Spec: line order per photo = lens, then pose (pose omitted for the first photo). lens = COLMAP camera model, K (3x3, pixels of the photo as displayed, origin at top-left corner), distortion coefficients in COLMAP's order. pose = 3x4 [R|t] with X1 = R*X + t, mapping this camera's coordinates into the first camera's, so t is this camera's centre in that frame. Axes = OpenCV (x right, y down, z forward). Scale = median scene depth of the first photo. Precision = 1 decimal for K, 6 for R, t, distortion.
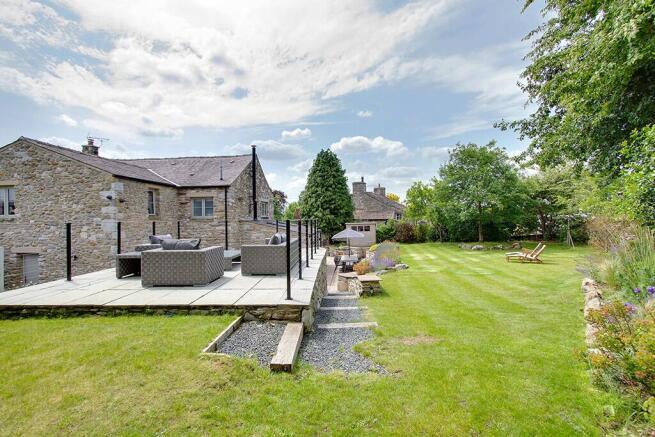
lens RADIAL K [[313.7, 0, 327.7], [0, 313.7, 219.5], [0, 0, 1]] dist [0.000855, 0.000041]
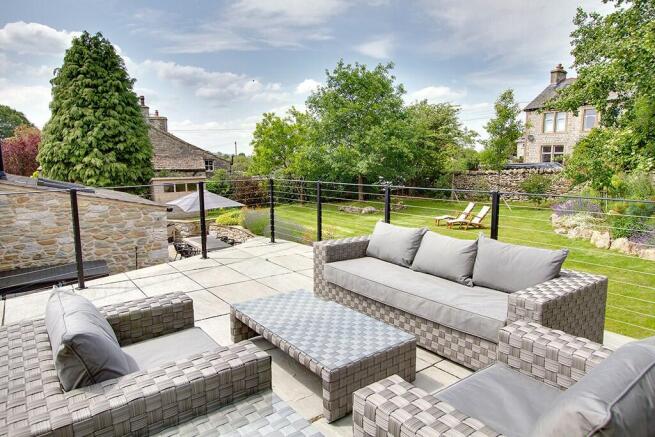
lens RADIAL K [[409.6, 0, 327.2], [0, 409.6, 217.1], [0, 0, 1]] dist [0.003016, 0.001111]
pose [[0.778086, -0.076684, 0.623460, -0.154781], [-0.004218, 0.991860, 0.127260, -0.013187], [-0.628144, -0.101649, 0.771429, 0.221598]]
